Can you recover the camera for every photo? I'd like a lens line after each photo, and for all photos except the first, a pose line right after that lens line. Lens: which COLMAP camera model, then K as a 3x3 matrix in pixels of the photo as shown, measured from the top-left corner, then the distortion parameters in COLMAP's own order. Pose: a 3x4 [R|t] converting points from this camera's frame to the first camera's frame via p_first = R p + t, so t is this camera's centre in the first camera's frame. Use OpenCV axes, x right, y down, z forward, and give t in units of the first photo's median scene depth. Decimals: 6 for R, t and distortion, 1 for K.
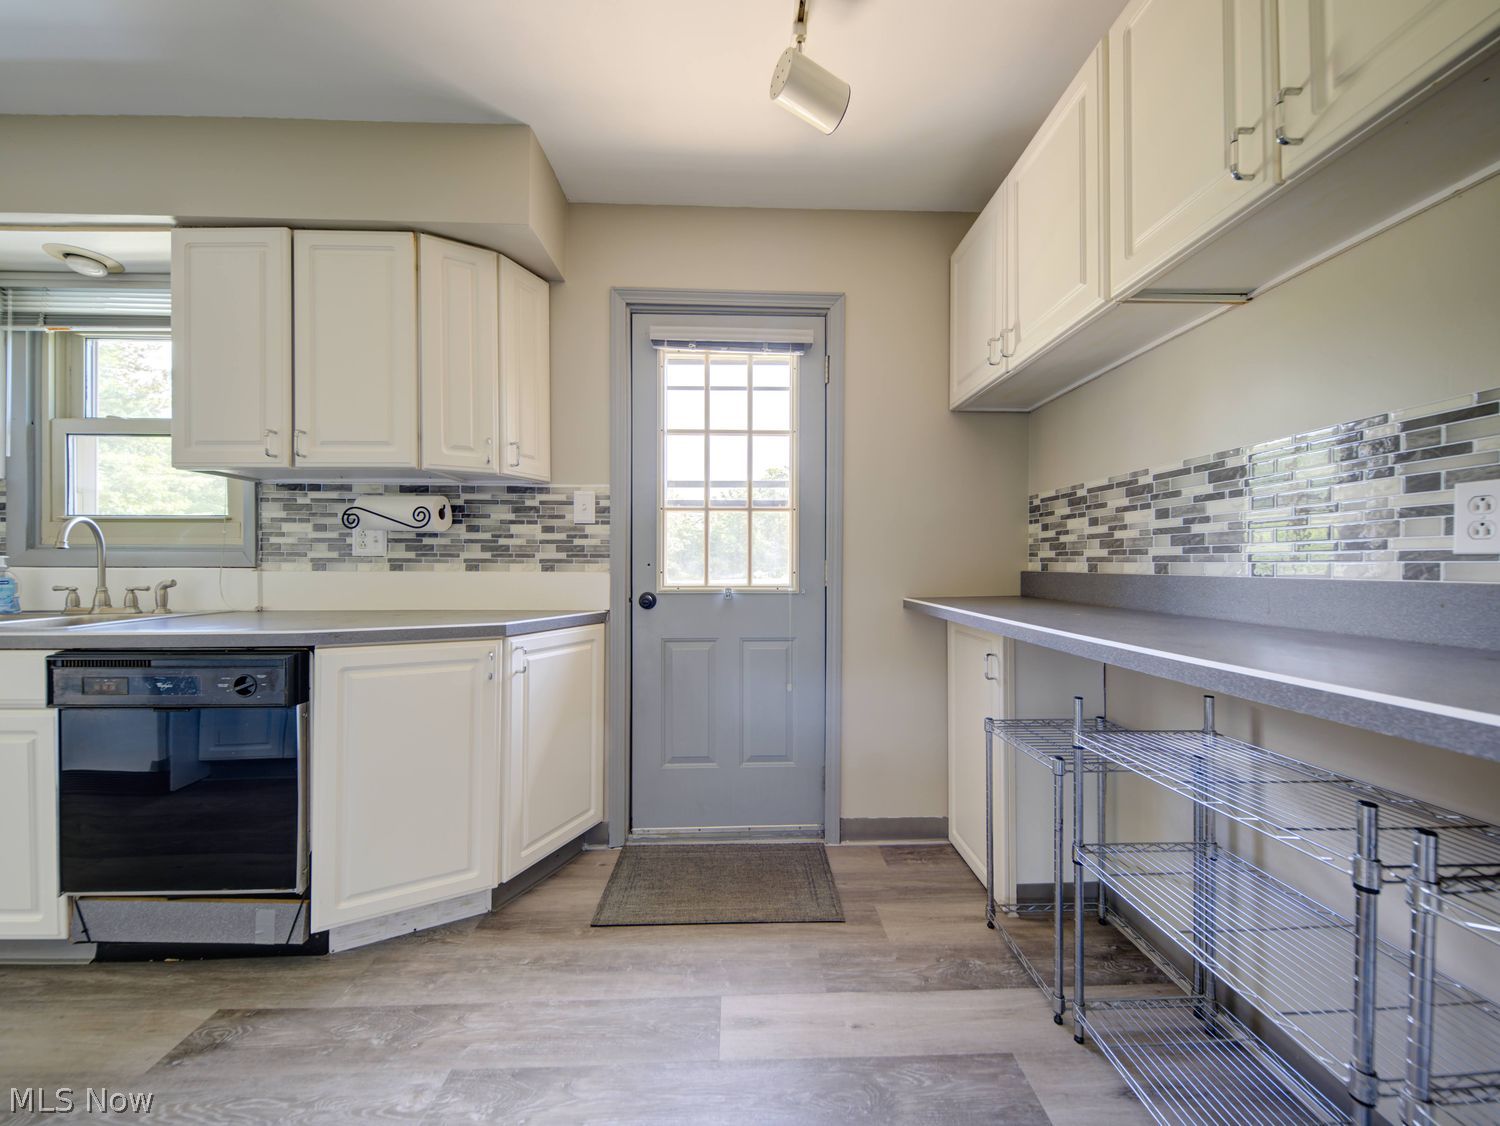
lens RADIAL K [[538.8, 0, 753.4], [0, 538.8, 564.2], [0, 0, 1]] dist [0.003222, -0.002484]
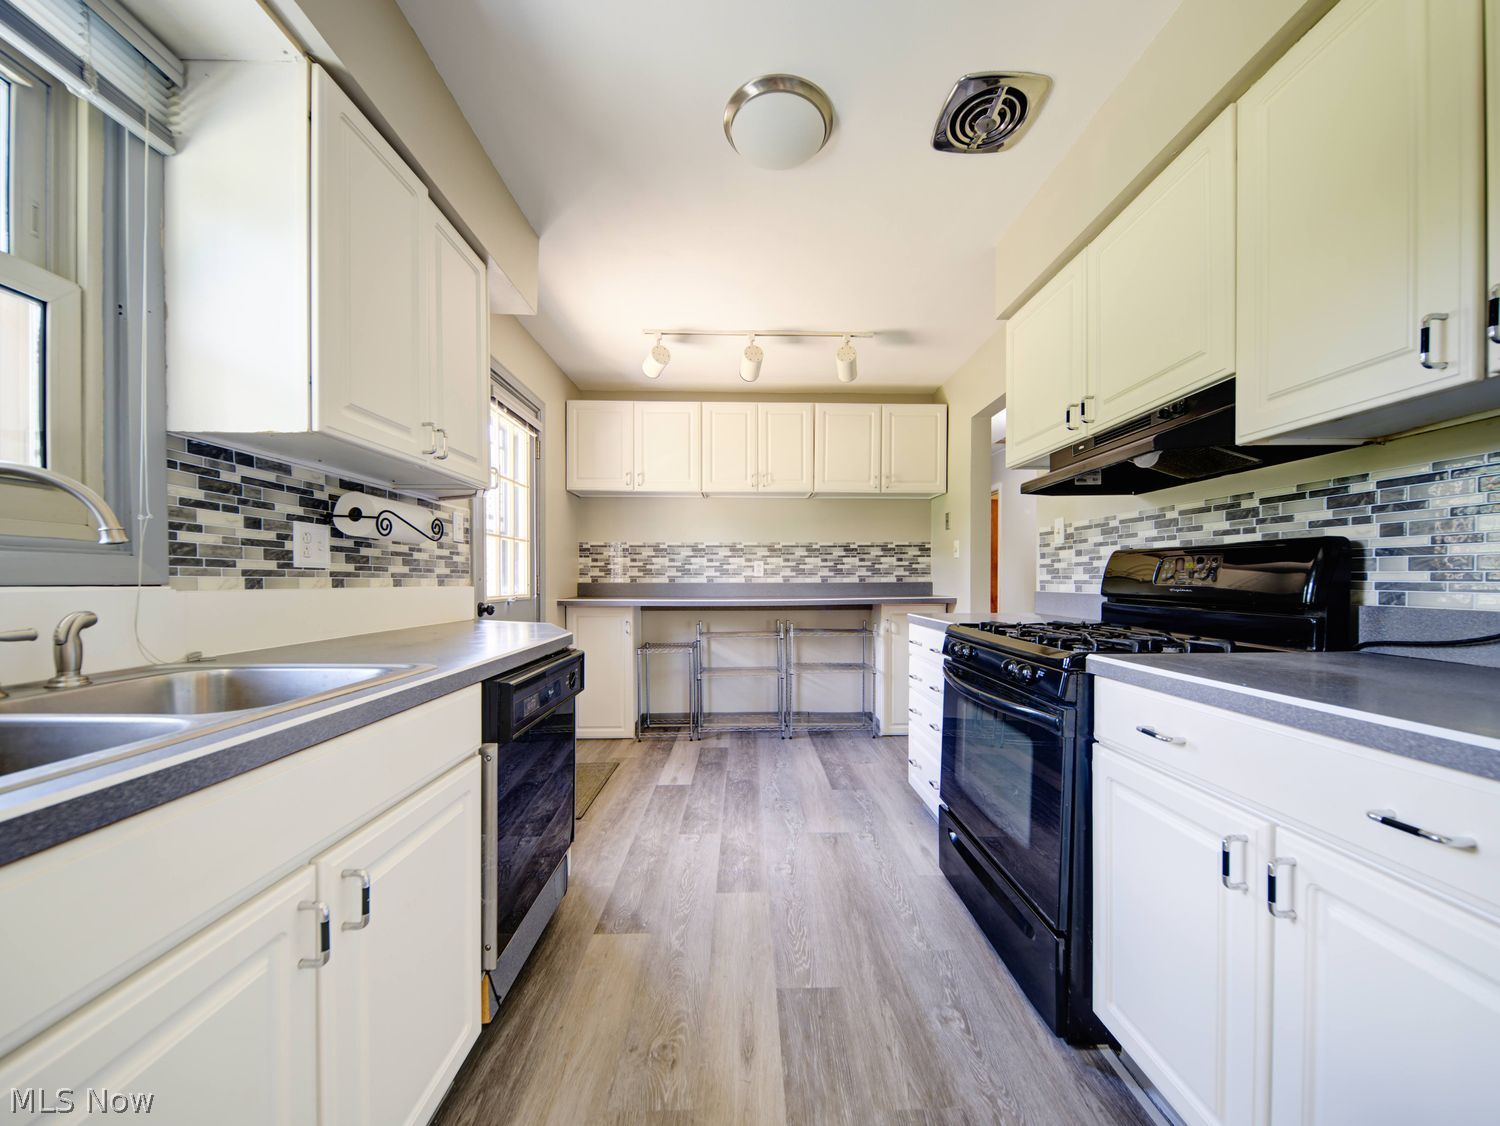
lens RADIAL K [[599.1, 0, 739.6], [0, 599.1, 578.4], [0, 0, 1]] dist [0.003266, 0.000055]
pose [[0.027200, 0.000538, 0.999630, -1.553362], [0.000126, 1.000000, -0.000542, -0.000341], [-0.999630, 0.000141, 0.027200, 0.402594]]
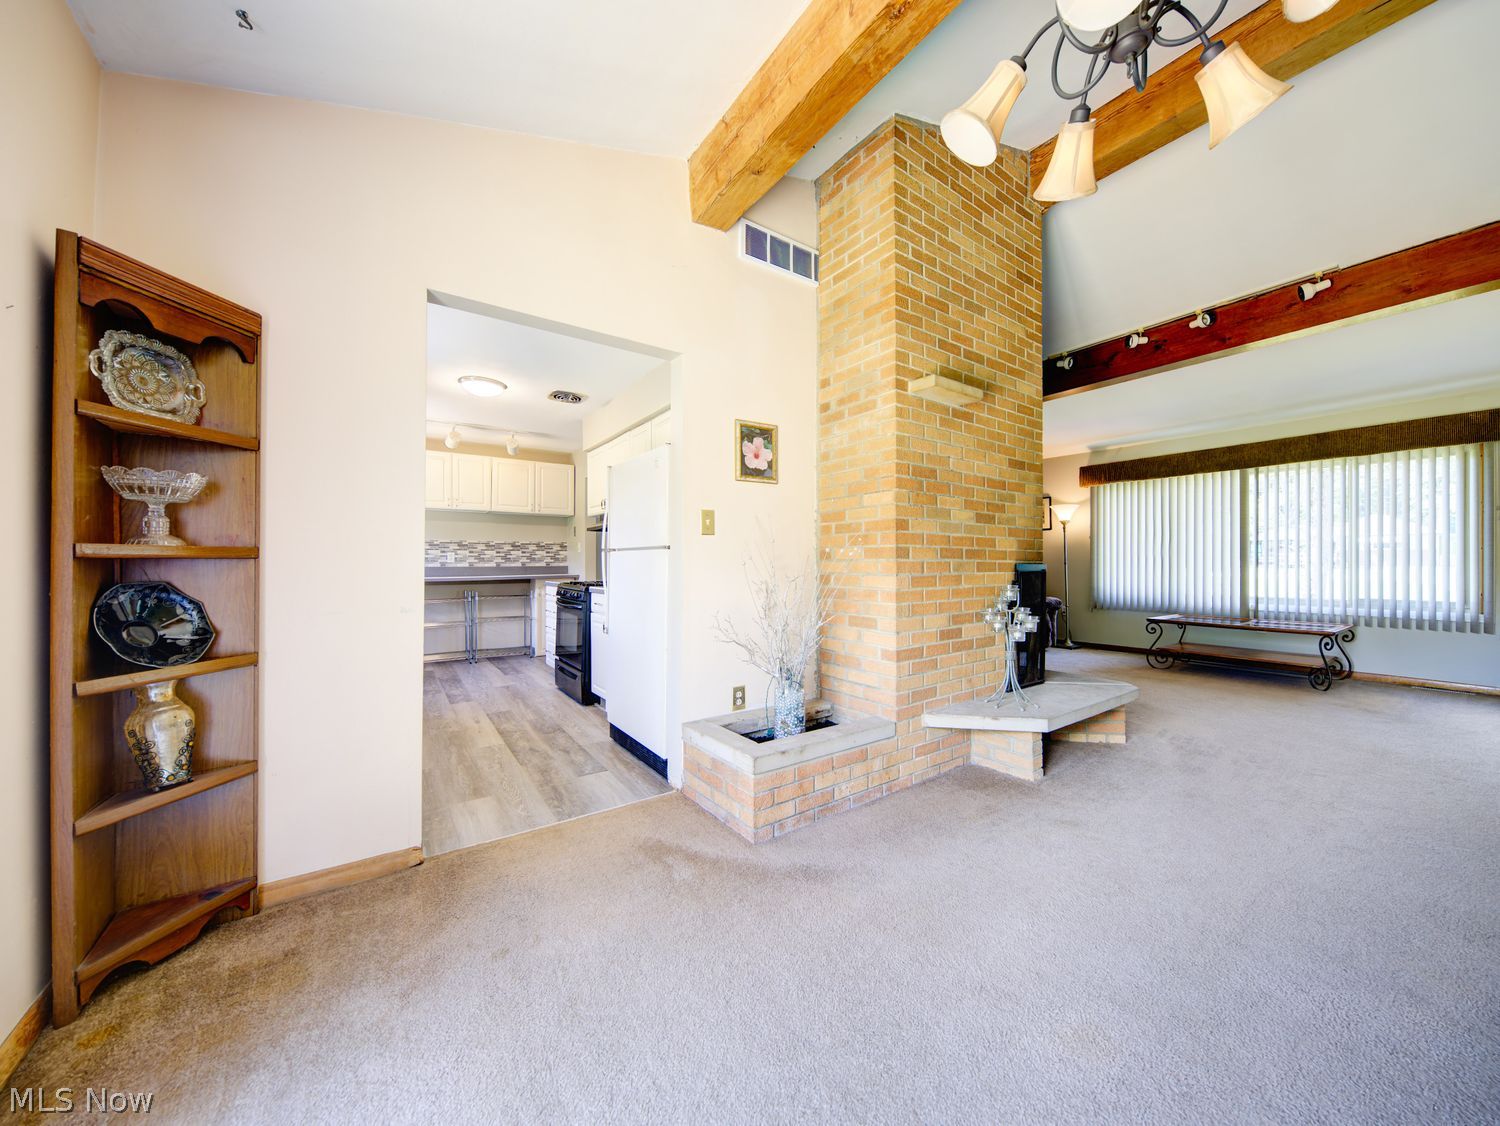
lens RADIAL K [[538.8, 0, 756.7], [0, 538.8, 569.5], [0, 0, 1]] dist [0.003222, -0.002484]
pose [[-0.540346, -0.009798, 0.841386, -2.959544], [0.002371, 0.999911, 0.013166, -0.007450], [-0.841439, 0.009109, -0.540275, 0.604229]]
